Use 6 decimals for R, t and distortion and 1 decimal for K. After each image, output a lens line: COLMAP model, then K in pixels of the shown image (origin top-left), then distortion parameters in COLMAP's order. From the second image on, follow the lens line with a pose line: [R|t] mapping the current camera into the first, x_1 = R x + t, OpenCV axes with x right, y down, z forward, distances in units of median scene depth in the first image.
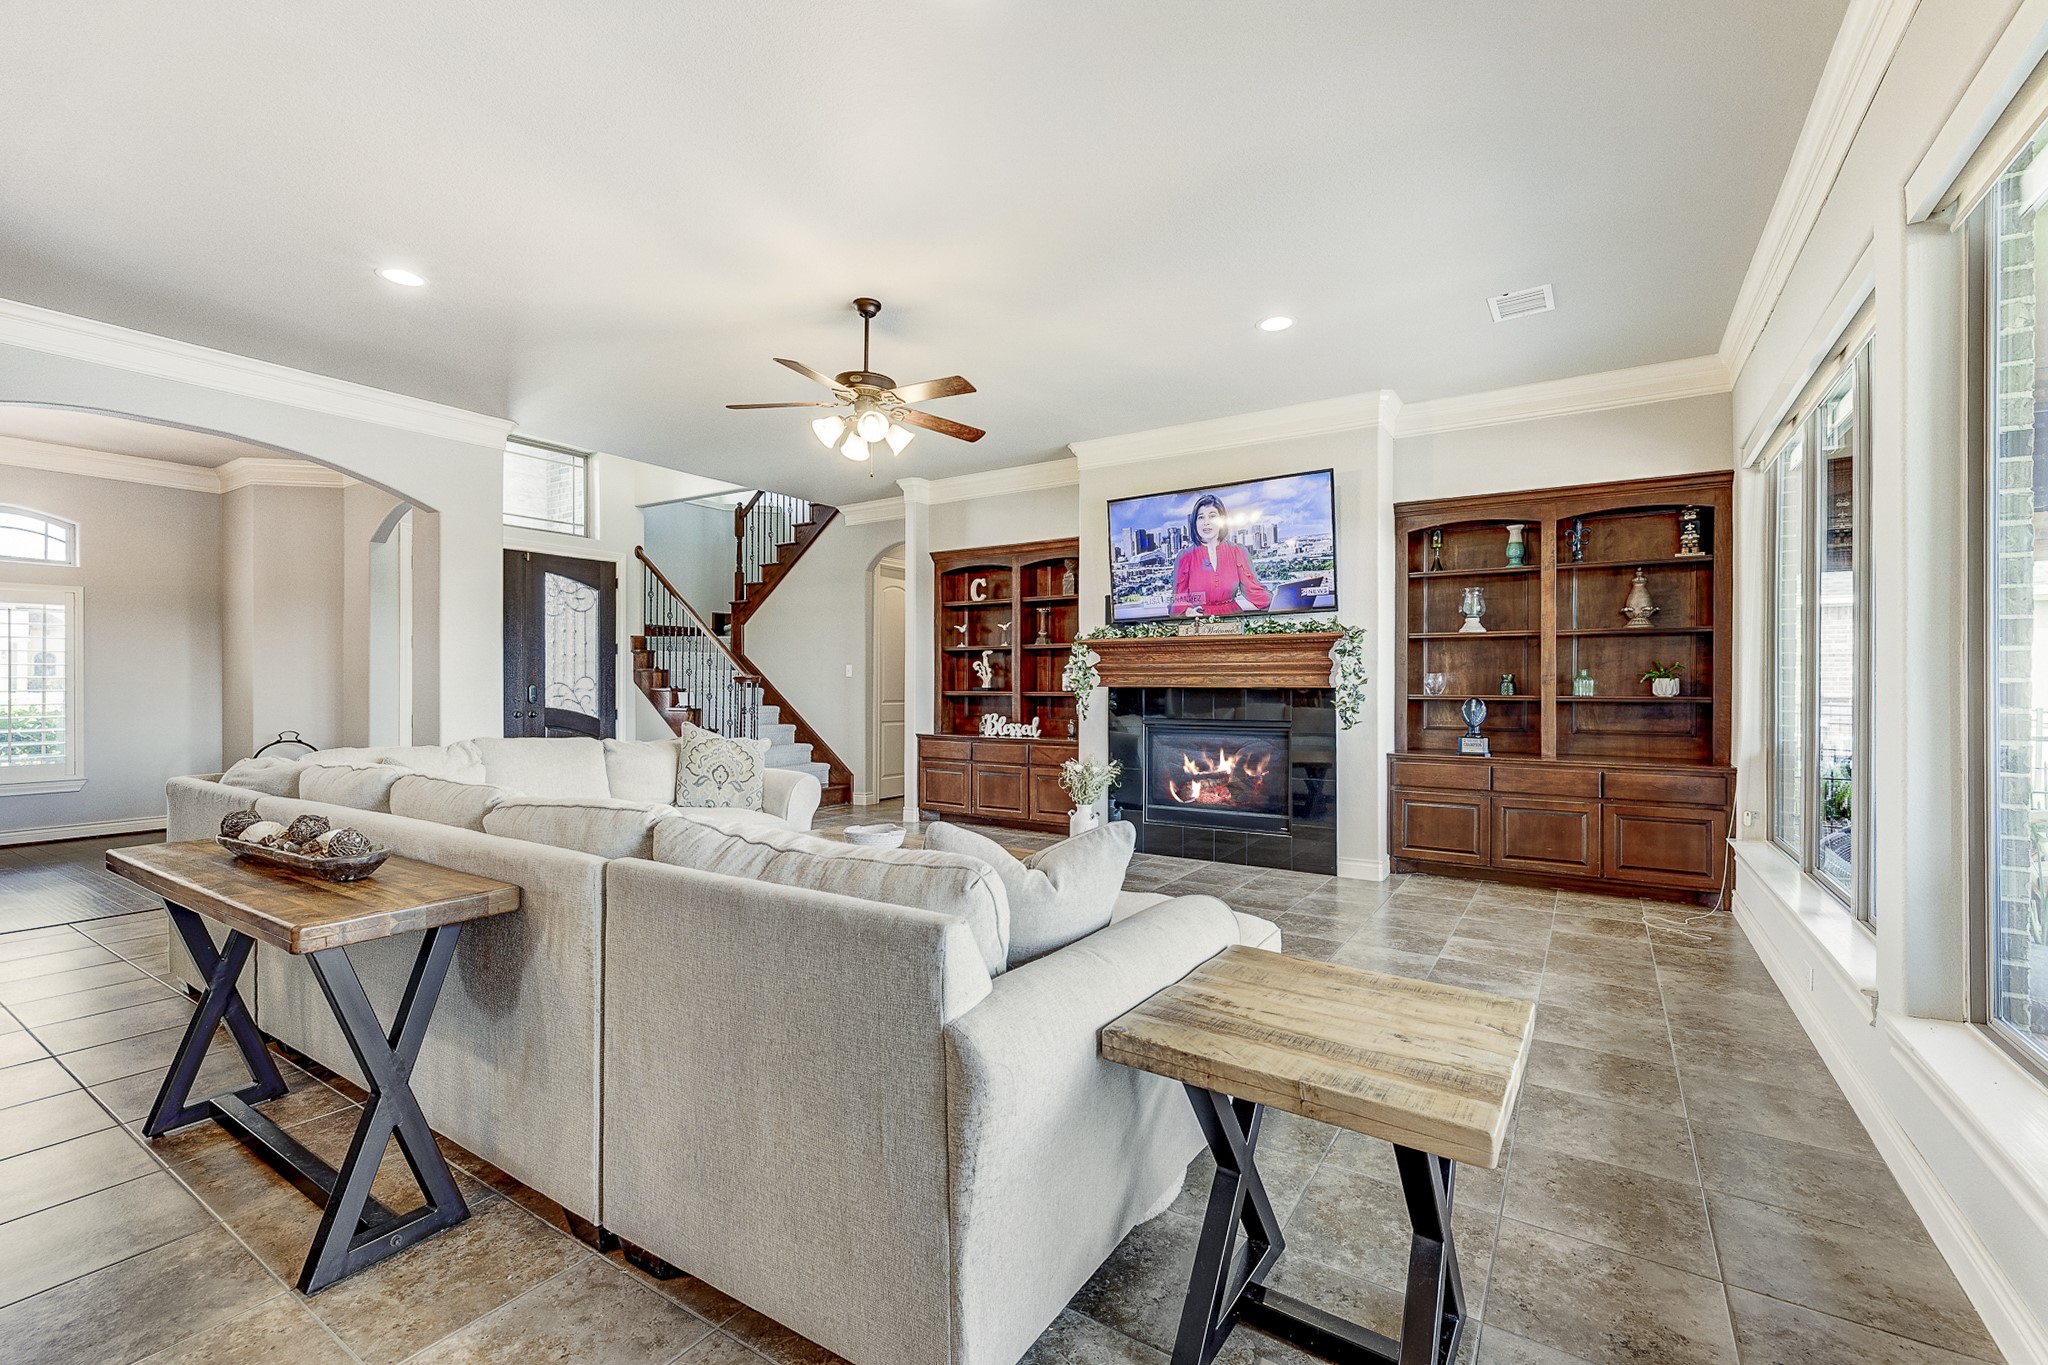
lens RADIAL K [[874.1, 0, 1025.5], [0, 874.1, 690.5], [0, 0, 1]] dist [0.000817, 0.000034]
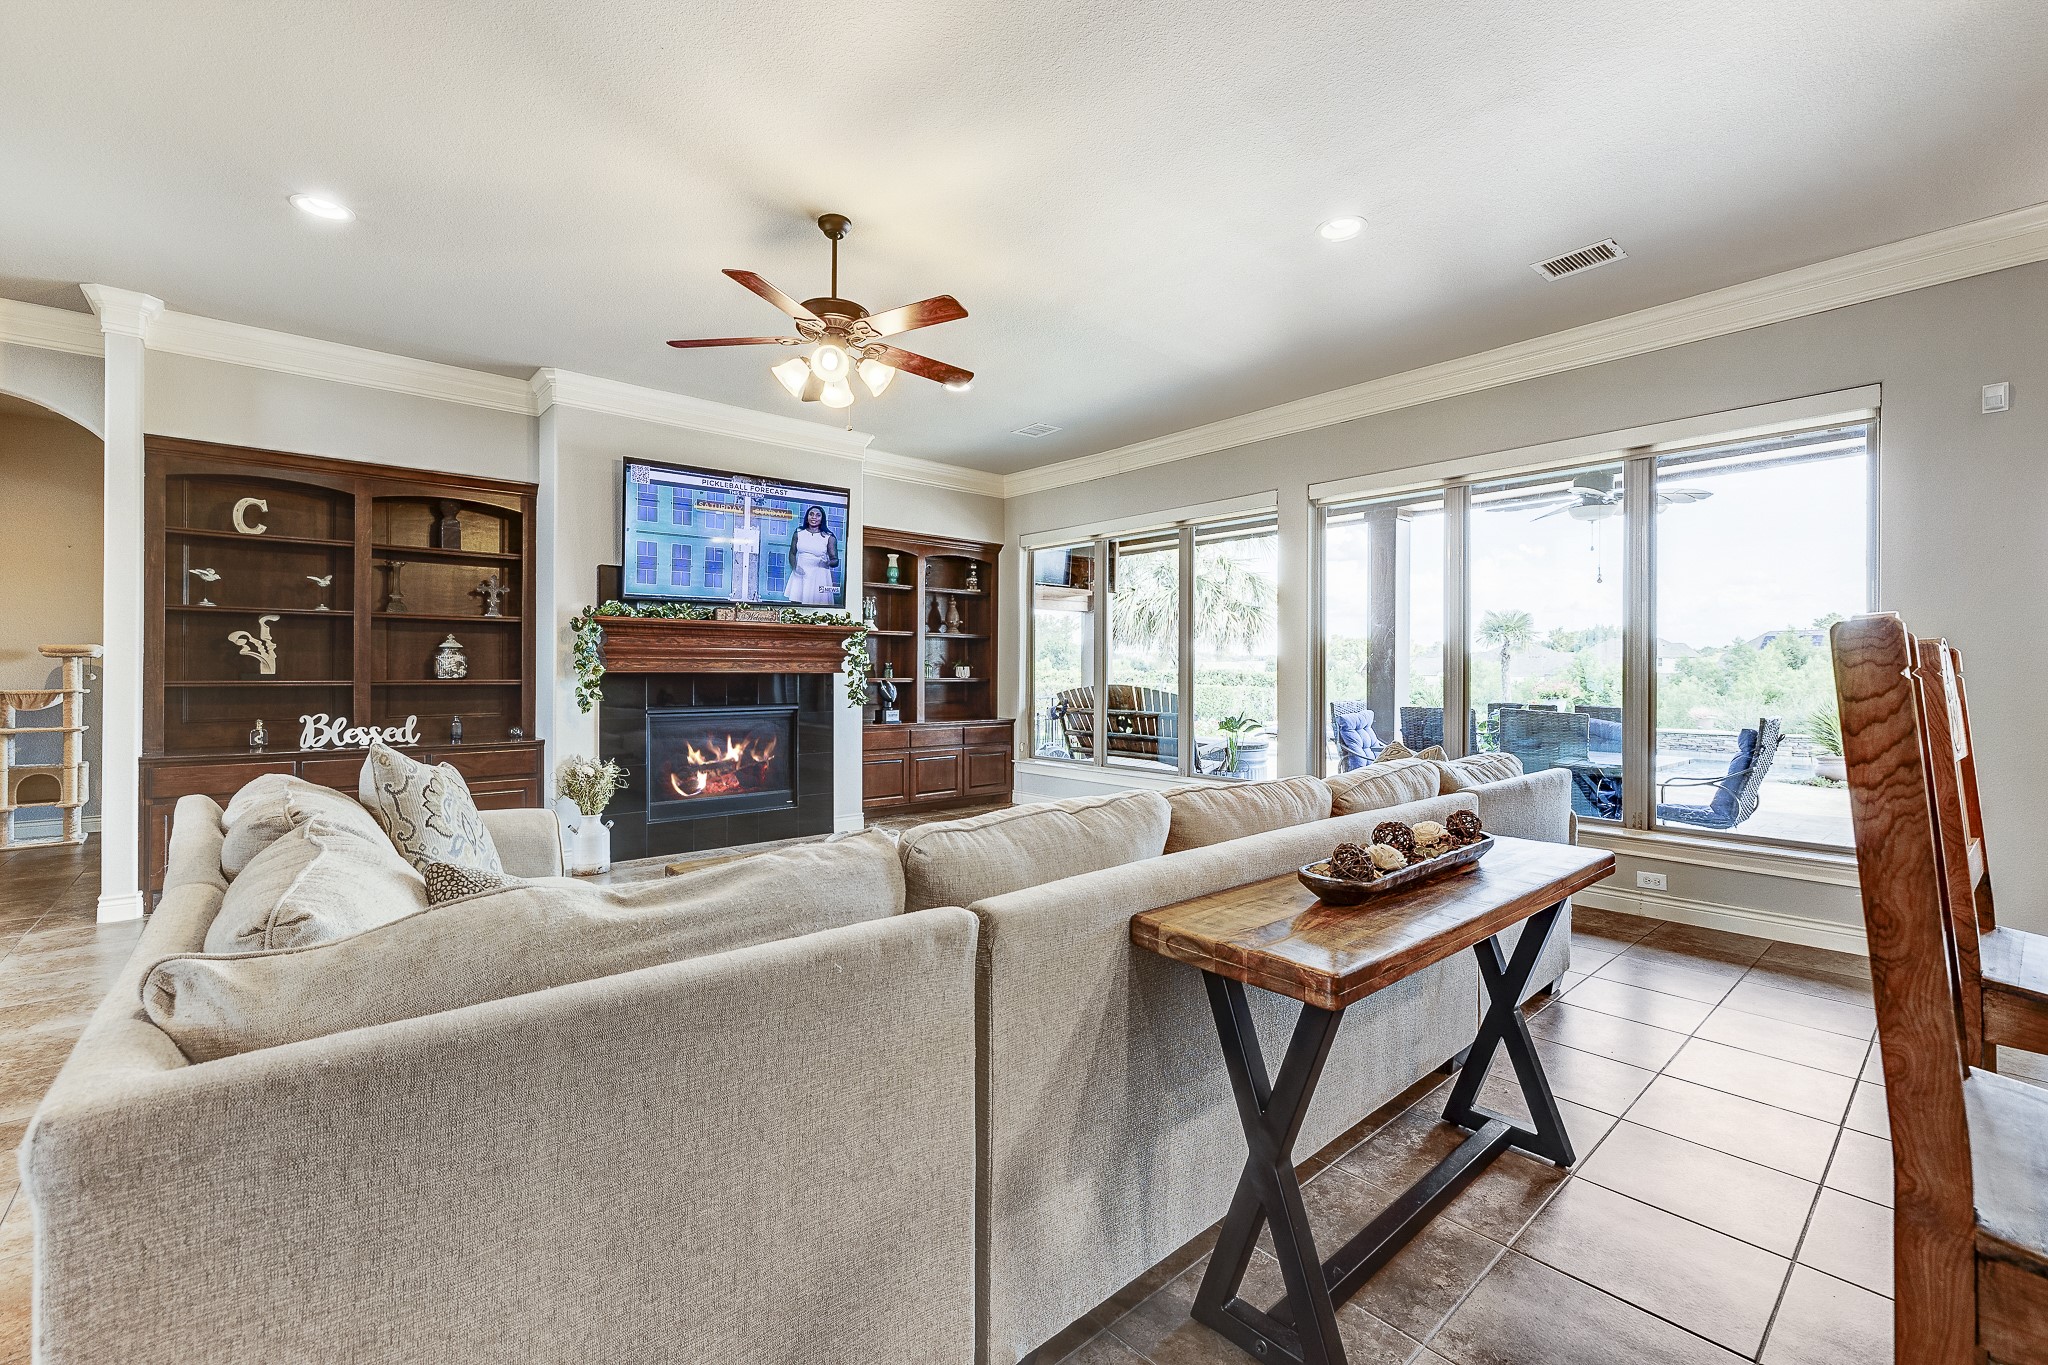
lens RADIAL K [[866.7, 0, 1023.7], [0, 866.7, 665.2], [0, 0, 1]] dist [0.000101, 0.000012]
pose [[0.293762, 0.011013, 0.955815, -0.606164], [0.004159, 0.999909, -0.012799, 0.000982], [-0.955869, 0.007735, 0.293690, 0.379803]]
